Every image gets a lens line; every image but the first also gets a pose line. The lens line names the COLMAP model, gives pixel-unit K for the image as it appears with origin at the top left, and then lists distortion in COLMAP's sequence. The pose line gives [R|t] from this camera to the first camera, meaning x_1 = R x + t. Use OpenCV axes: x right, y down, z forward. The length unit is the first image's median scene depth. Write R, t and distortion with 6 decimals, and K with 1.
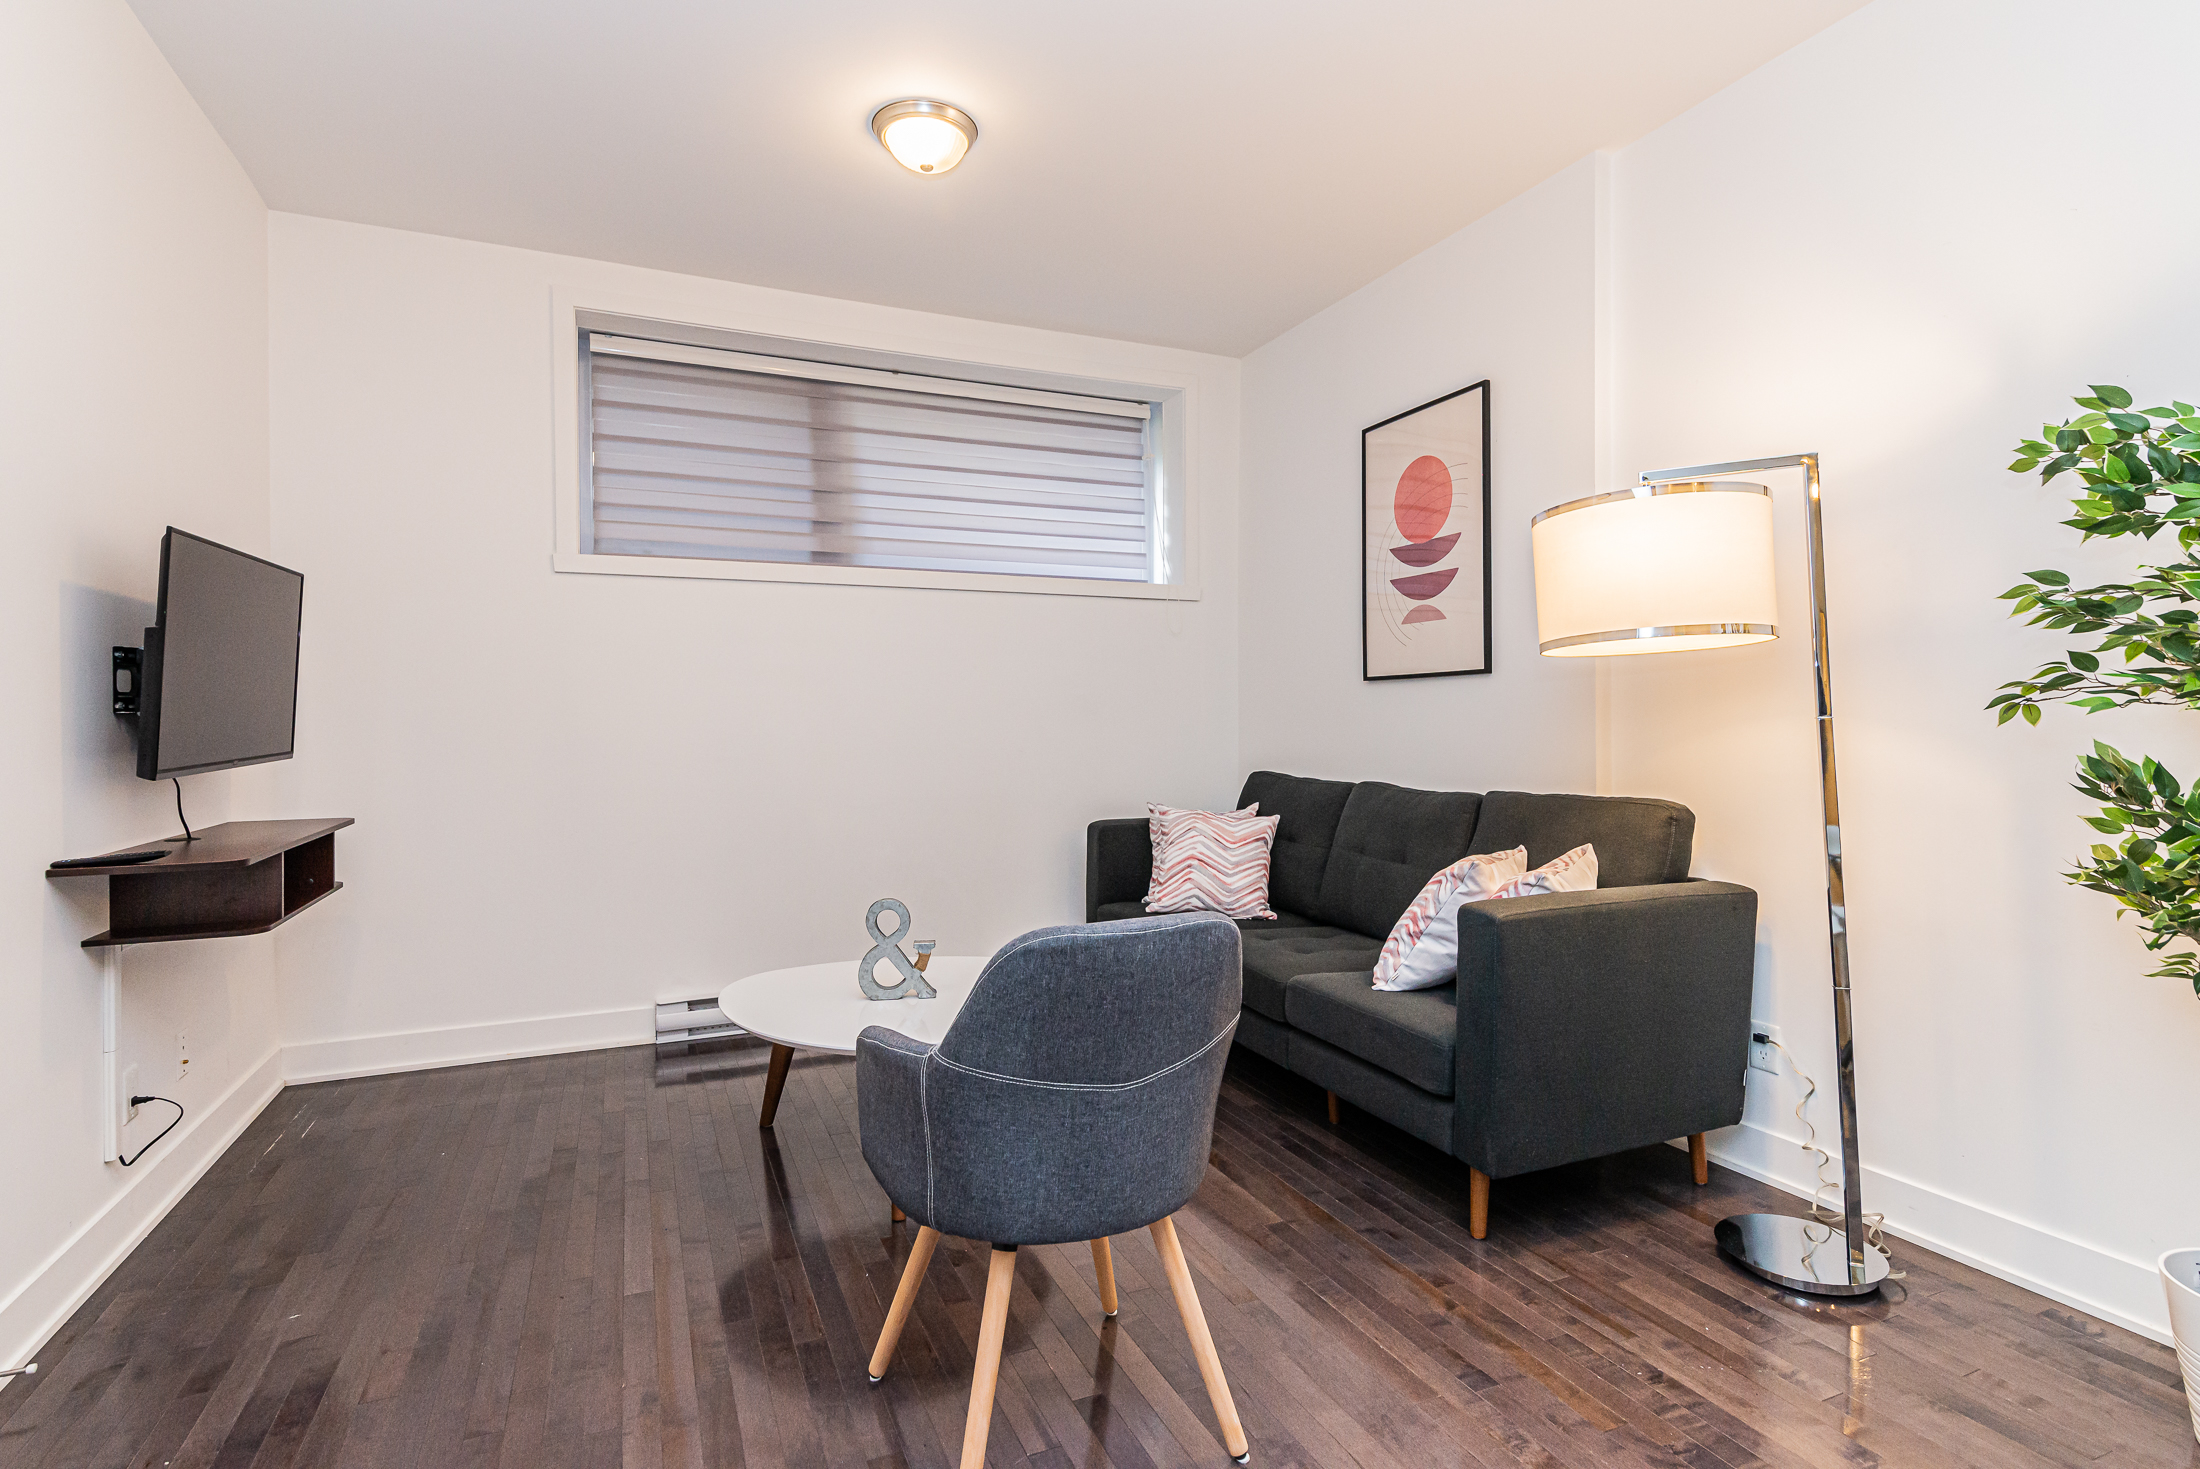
lens RADIAL K [[1061.6, 0, 1099.4], [0, 1061.6, 728.9], [0, 0, 1]] dist [0.010443, -0.000274]
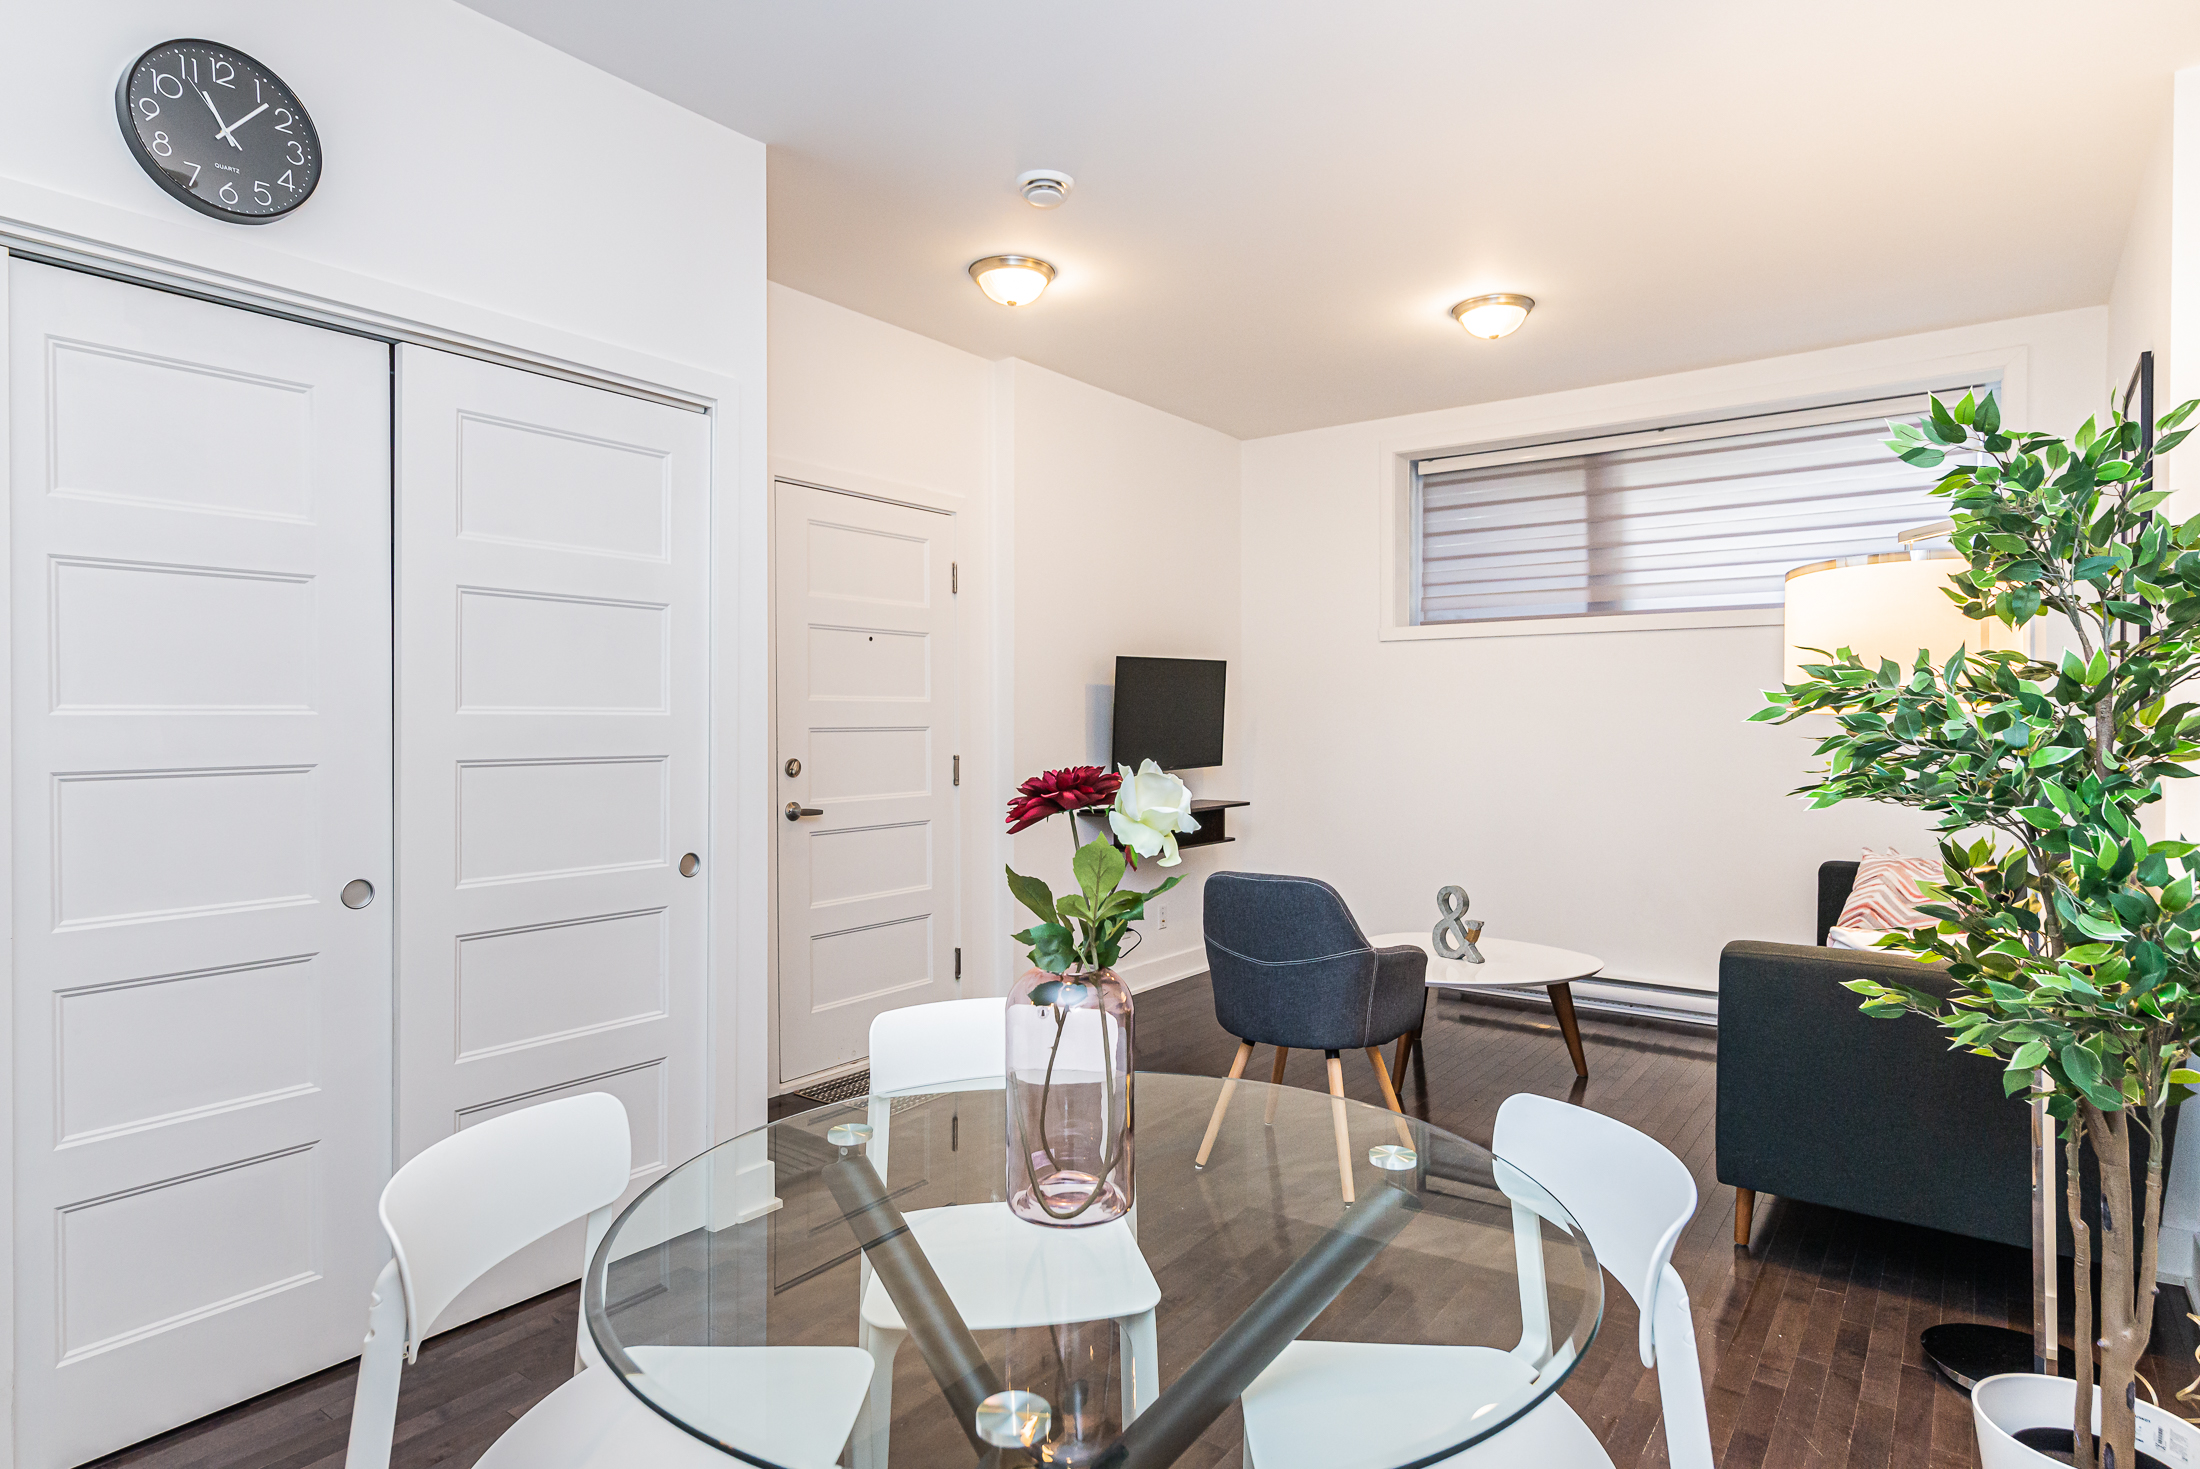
lens RADIAL K [[1216.1, 0, 1096.4], [0, 1216.1, 719.9], [0, 0, 1]] dist [0.005895, 0.000560]
pose [[0.492236, 0.008090, -0.870424, 0.683318], [-0.011127, 0.999934, 0.003001, -0.039269], [0.870390, 0.008208, 0.492294, -0.130283]]
